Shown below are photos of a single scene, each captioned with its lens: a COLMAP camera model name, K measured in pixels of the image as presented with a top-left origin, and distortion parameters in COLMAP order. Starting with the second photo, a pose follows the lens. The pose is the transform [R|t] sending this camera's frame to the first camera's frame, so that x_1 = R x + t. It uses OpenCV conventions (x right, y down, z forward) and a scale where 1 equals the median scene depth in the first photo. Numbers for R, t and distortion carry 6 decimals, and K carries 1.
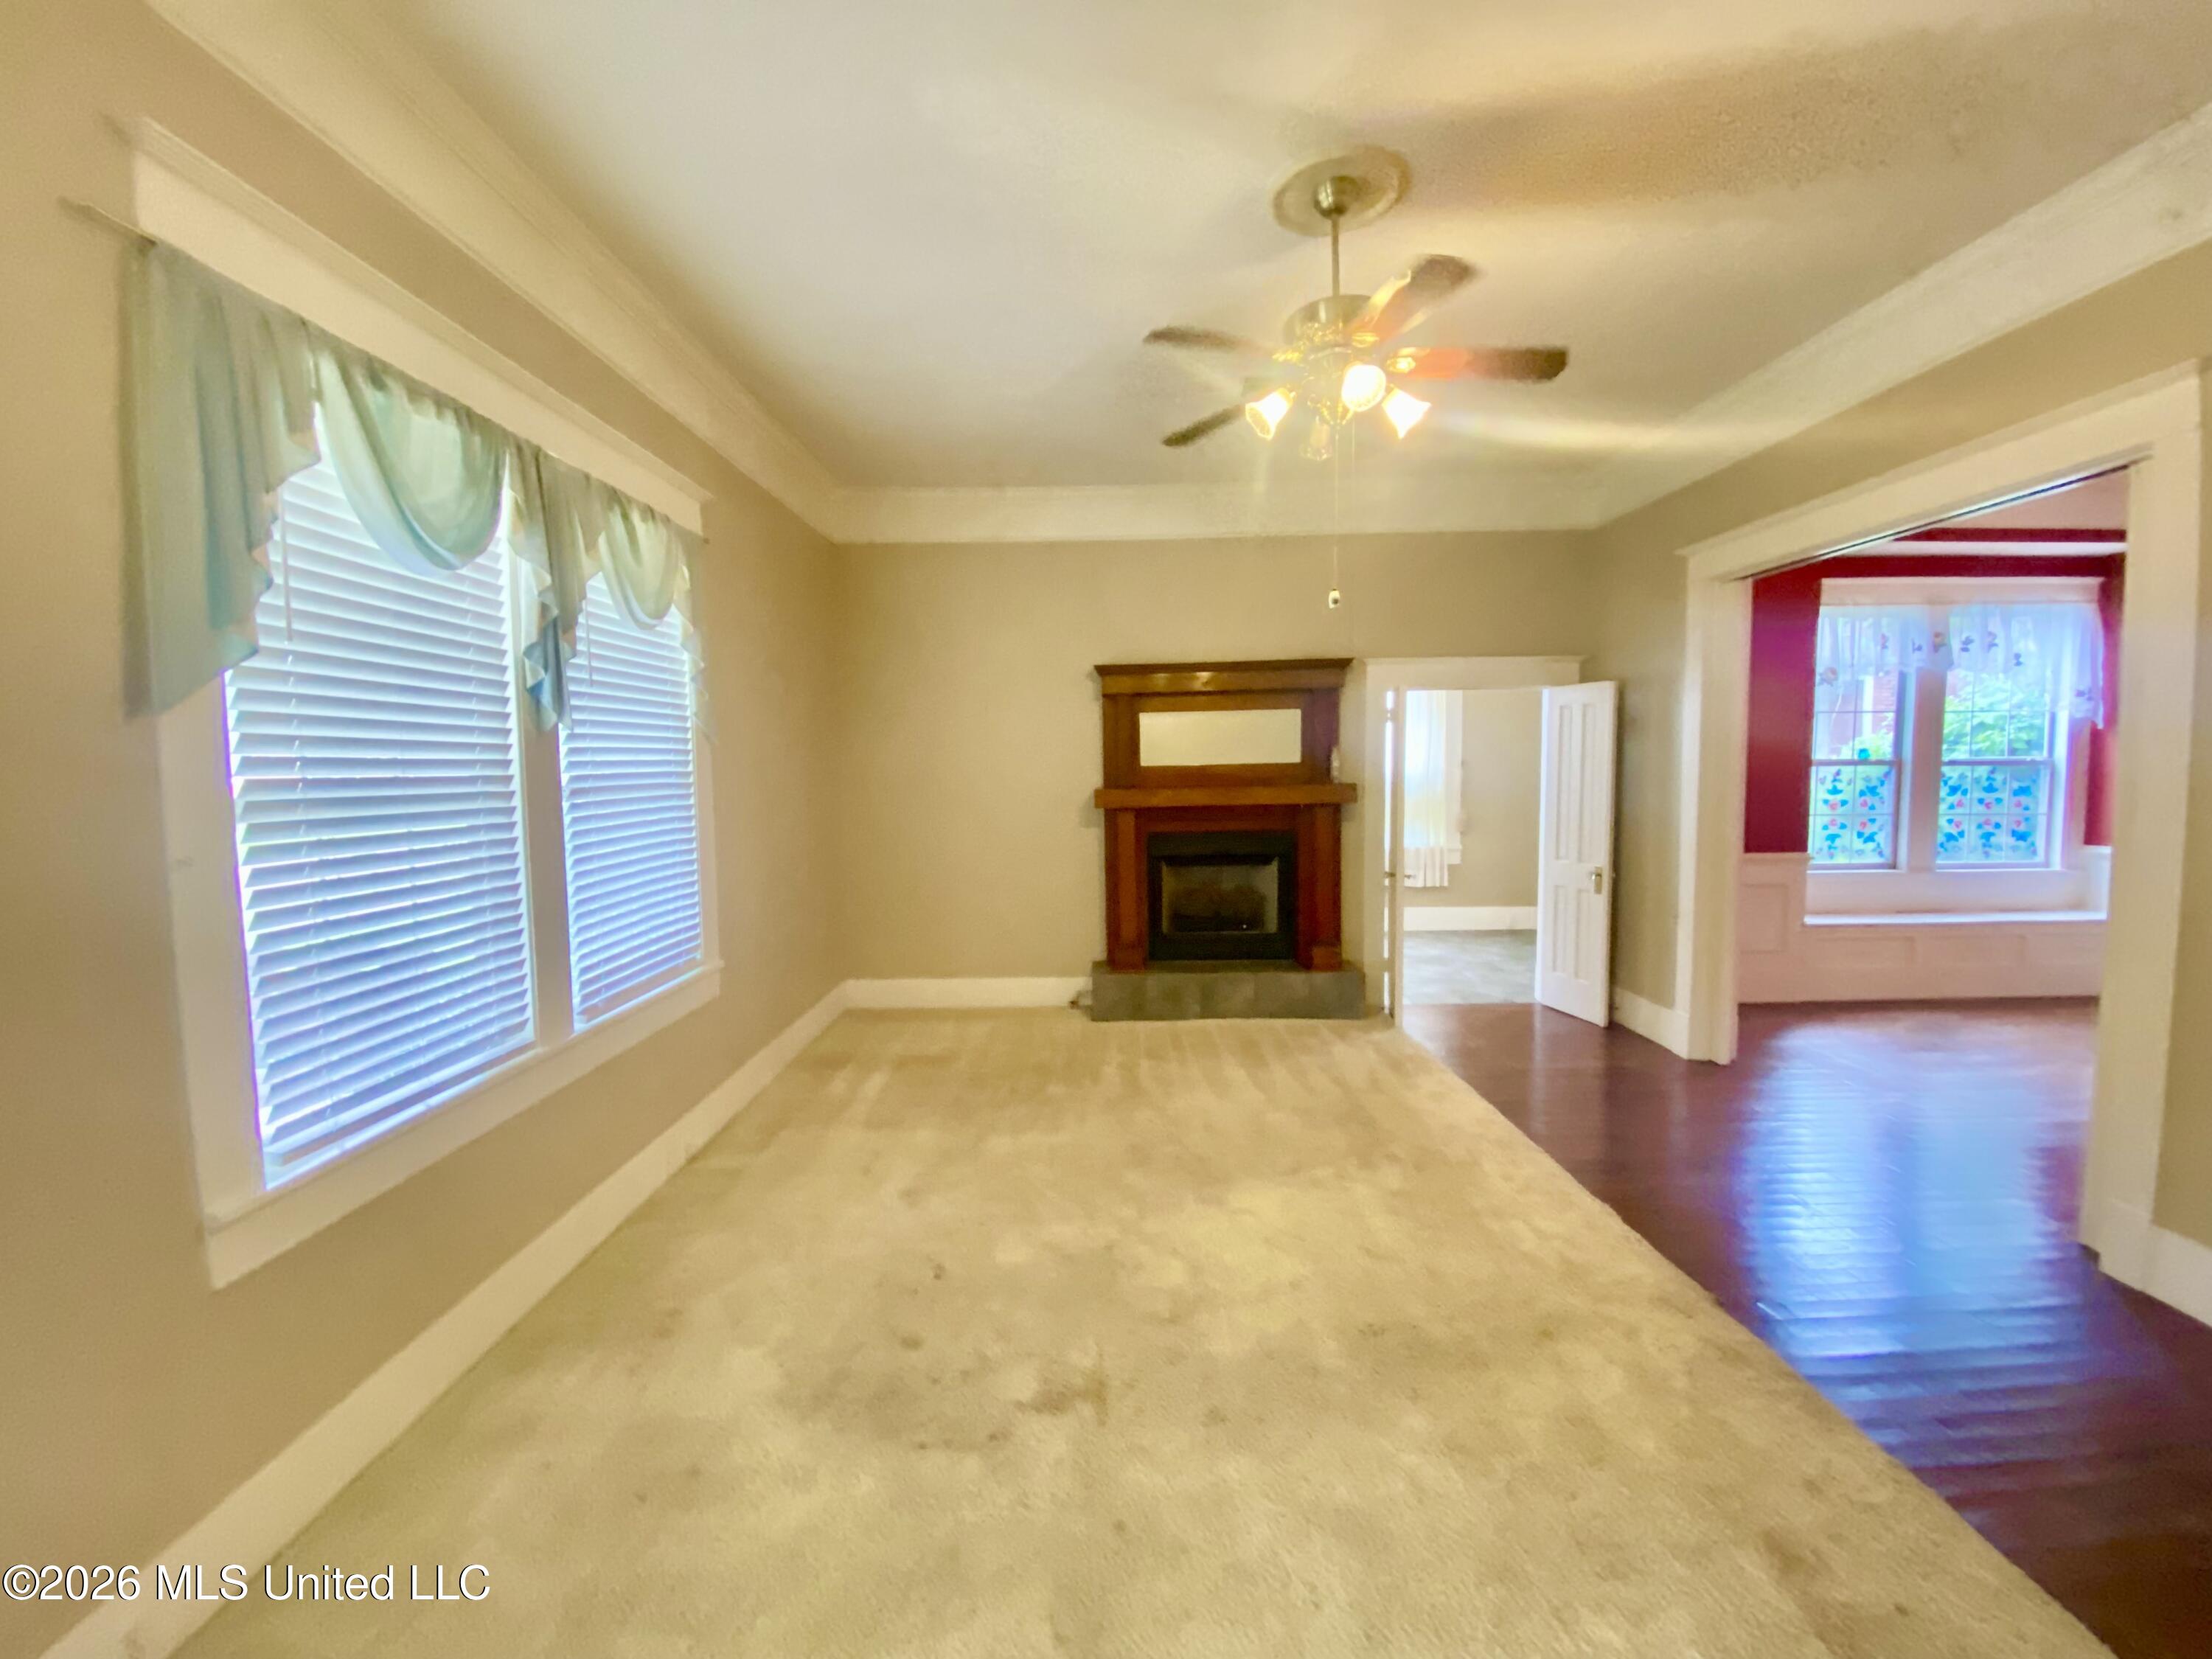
lens RADIAL K [[893.6, 0, 1099.4], [0, 893.6, 833.2], [0, 0, 1]] dist [0.056472, -0.040493]
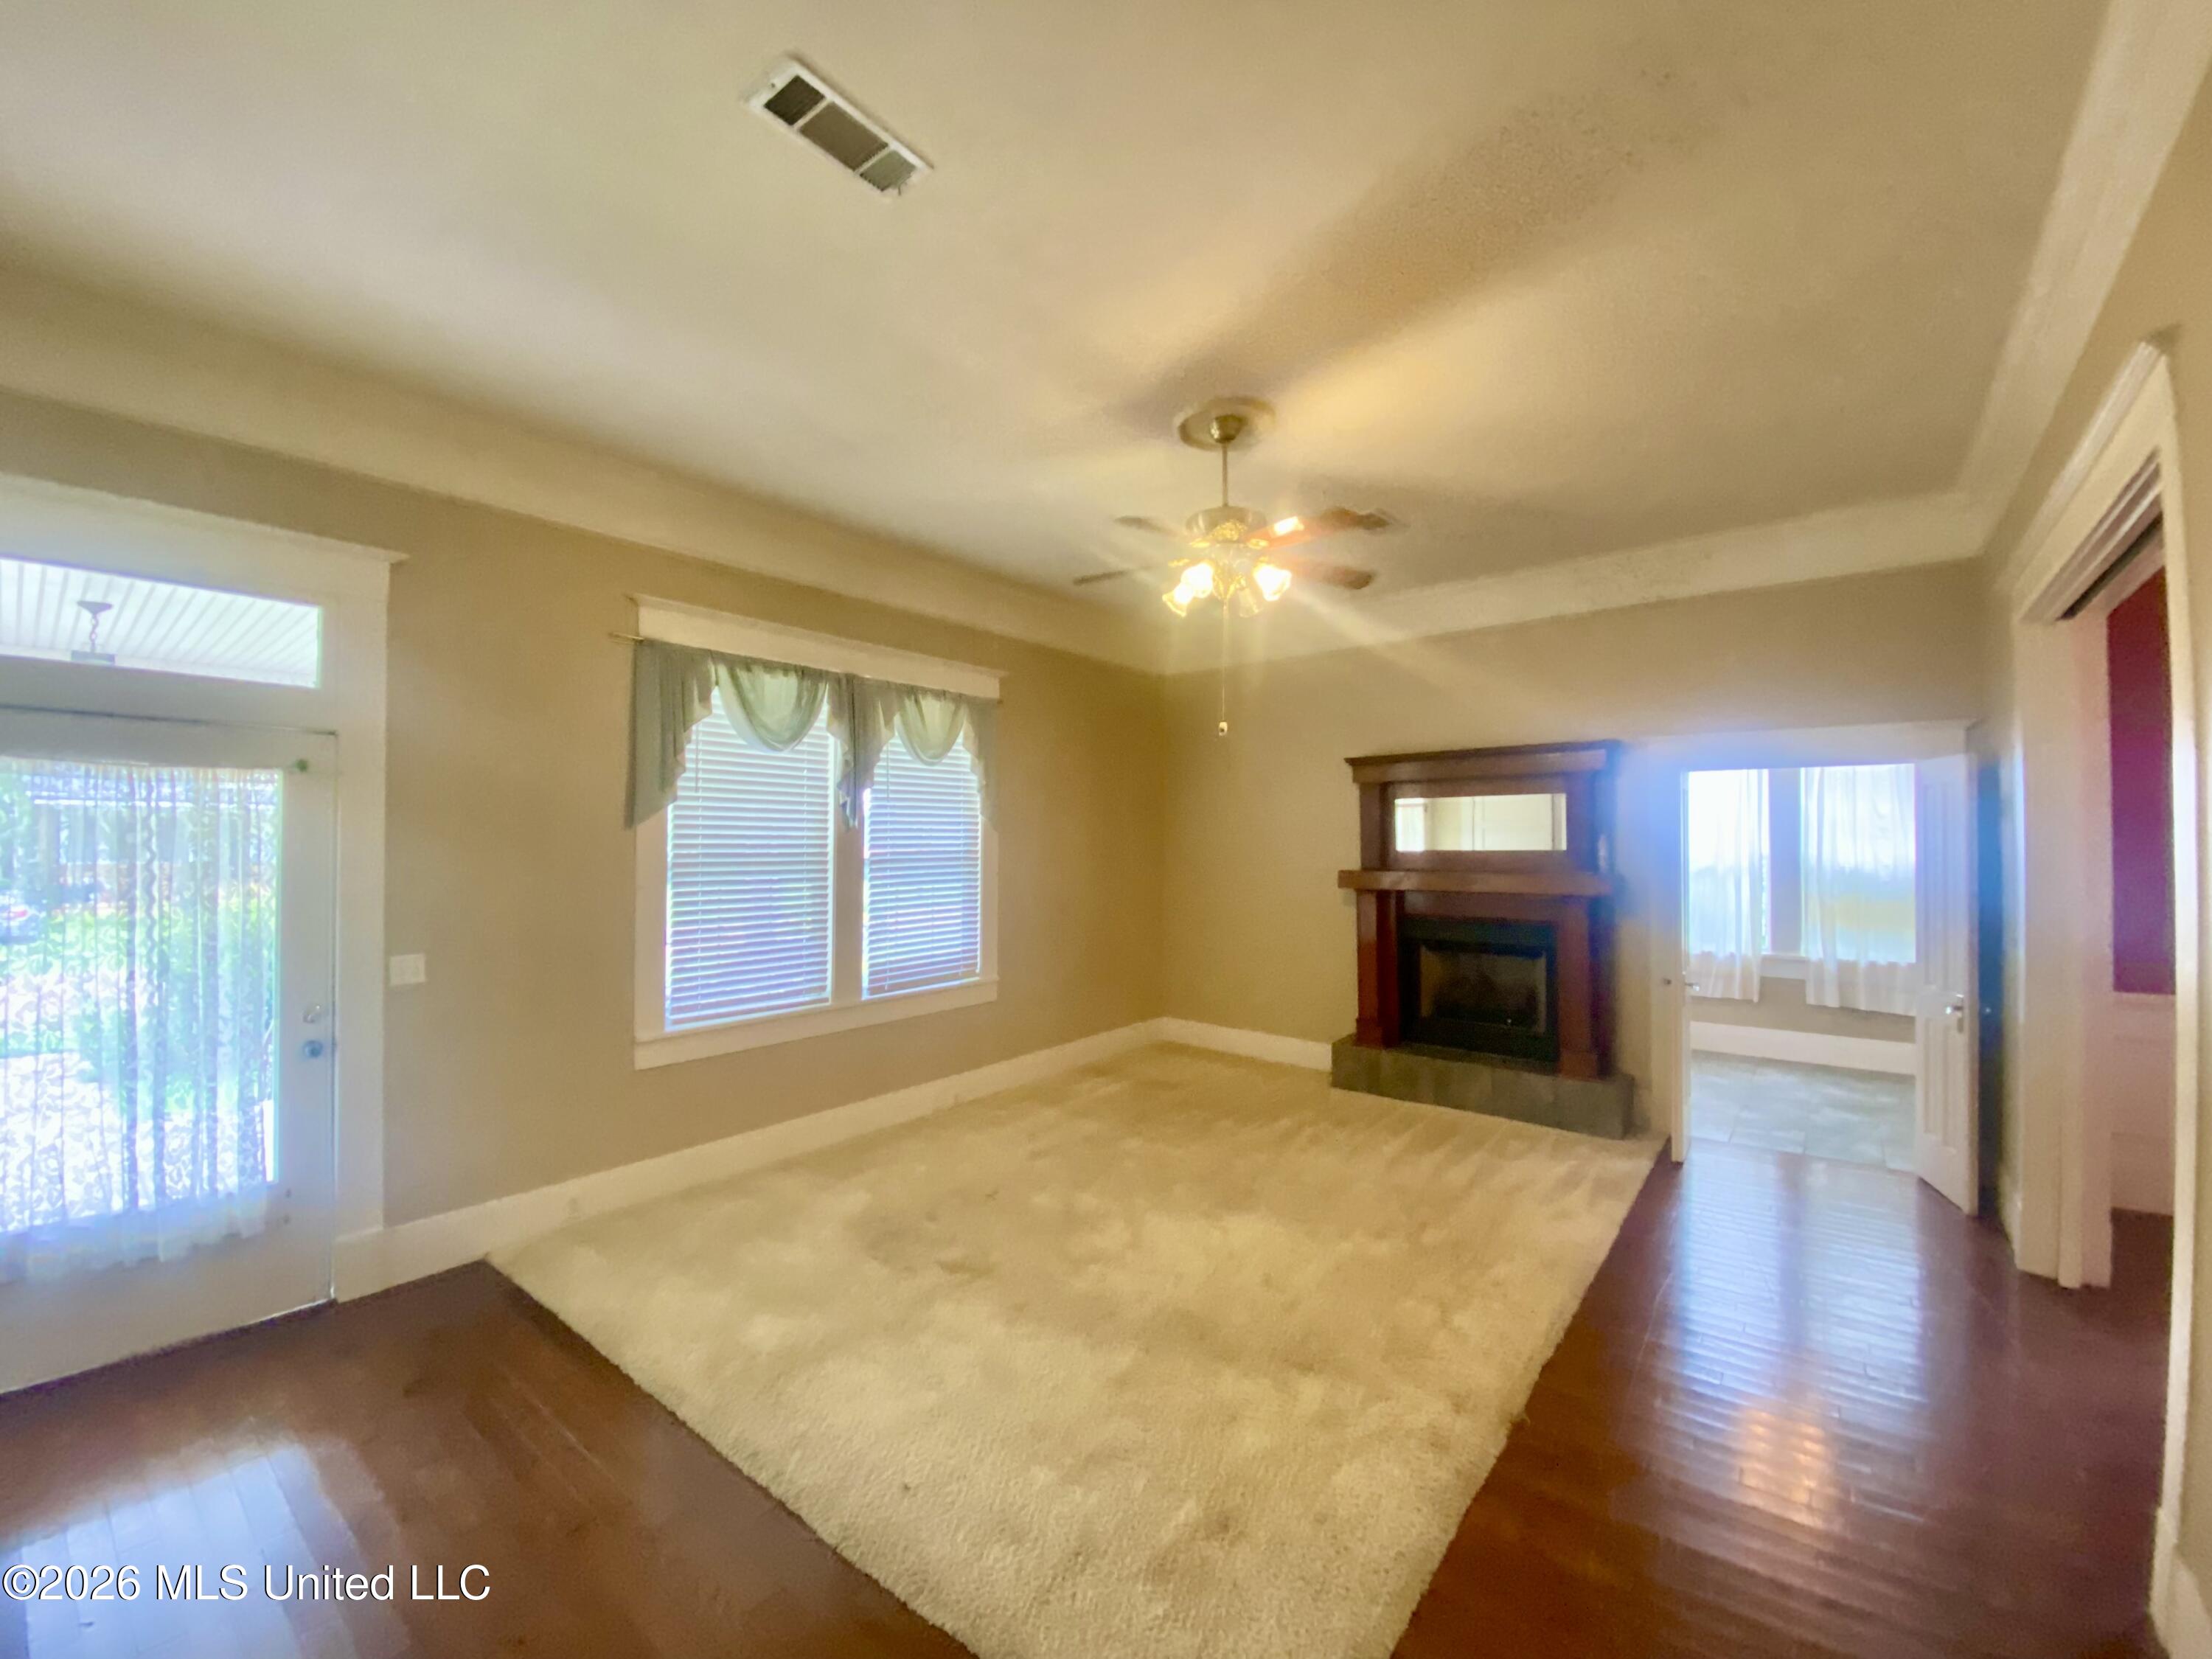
lens RADIAL K [[893.6, 0, 1099.4], [0, 893.6, 833.2], [0, 0, 1]] dist [0.056472, -0.040493]
pose [[0.777178, 0.008258, -0.629227, 0.626764], [-0.059227, 0.996435, -0.060076, -0.016070], [0.626487, 0.083958, 0.774897, -0.054310]]
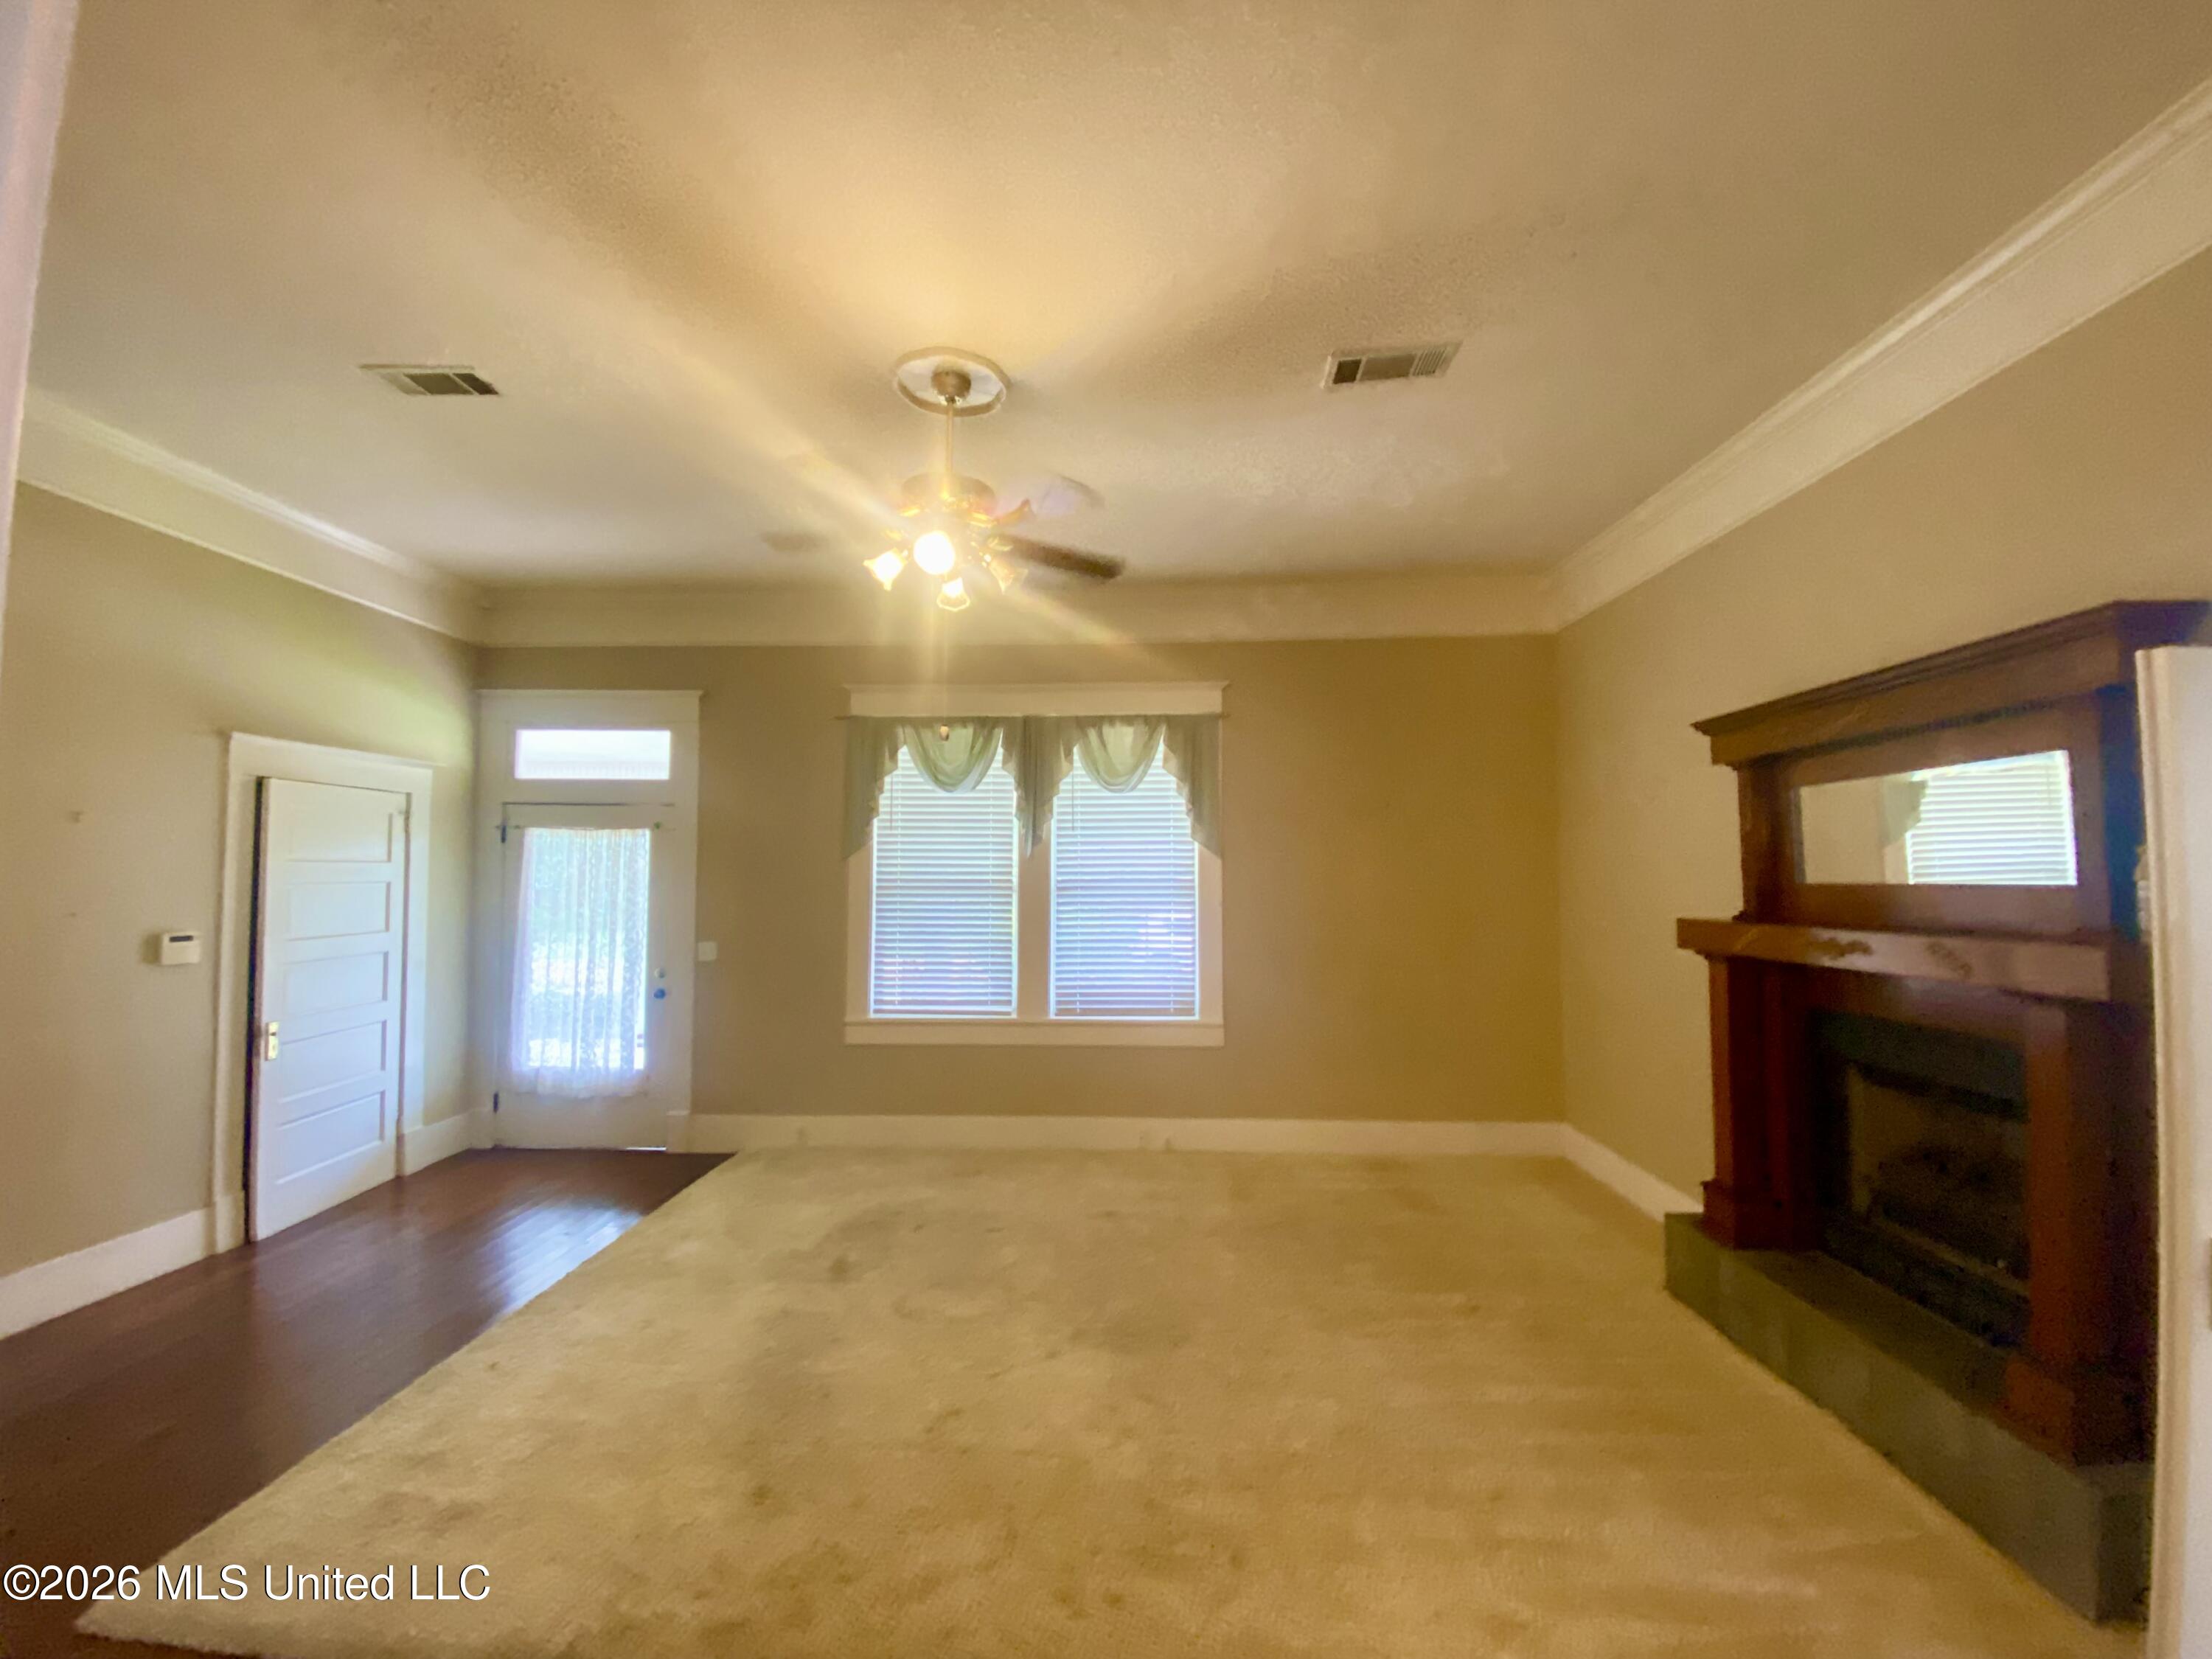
lens RADIAL K [[893.6, 0, 1099.4], [0, 893.6, 833.2], [0, 0, 1]] dist [0.056472, -0.040493]
pose [[-0.043147, -0.030720, -0.998596, 0.905683], [-0.074473, 0.996845, -0.027449, -0.082692], [0.996289, 0.073184, -0.045299, 0.846613]]
